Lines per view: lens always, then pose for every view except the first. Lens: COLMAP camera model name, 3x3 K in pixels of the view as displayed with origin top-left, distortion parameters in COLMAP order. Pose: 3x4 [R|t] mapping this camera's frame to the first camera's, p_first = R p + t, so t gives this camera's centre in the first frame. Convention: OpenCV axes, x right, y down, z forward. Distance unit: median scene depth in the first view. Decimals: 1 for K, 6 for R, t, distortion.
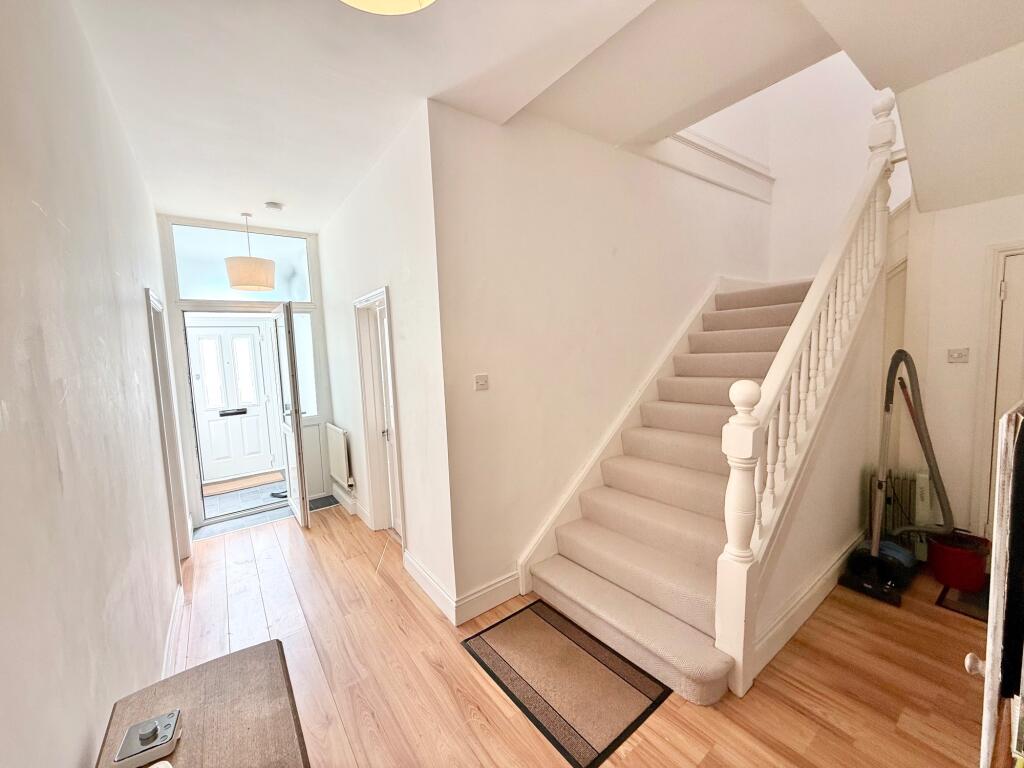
lens RADIAL K [[403.6, 0, 509.0], [0, 403.6, 383.3], [0, 0, 1]] dist [0.002142, 0.000444]
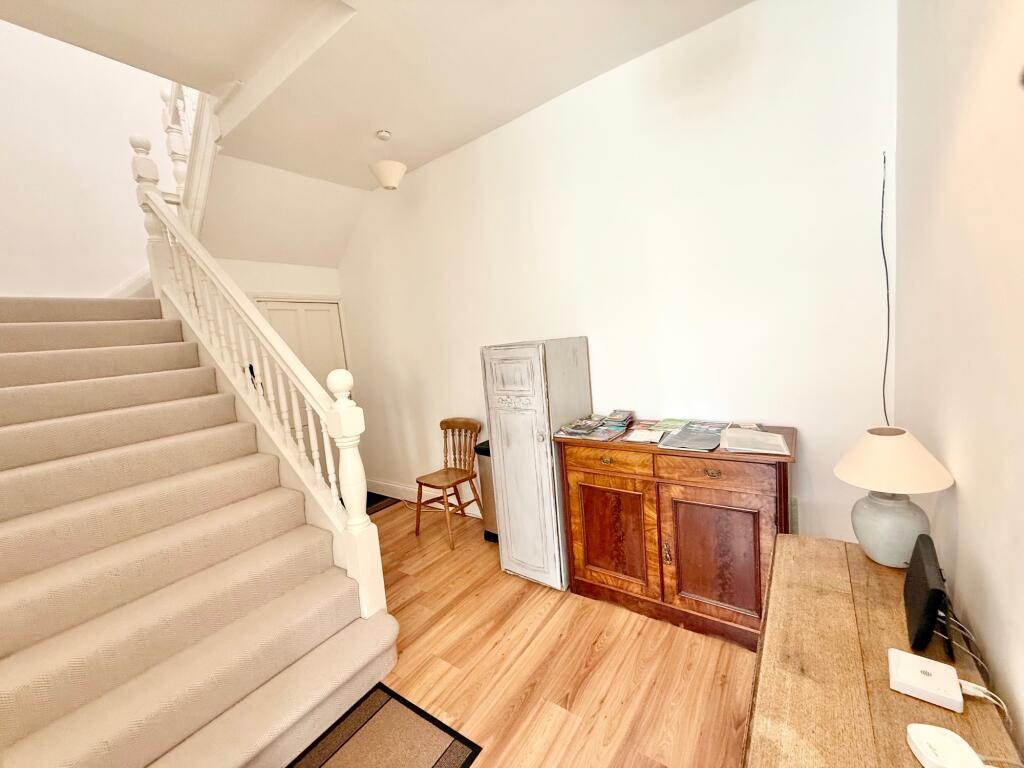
lens RADIAL K [[403.6, 0, 509.0], [0, 403.6, 383.3], [0, 0, 1]] dist [0.002142, 0.000444]
pose [[-0.311660, -0.047781, 0.948992, -0.706447], [0.151203, 0.983515, 0.099176, -0.029669], [-0.938086, 0.174400, -0.299297, 0.989303]]
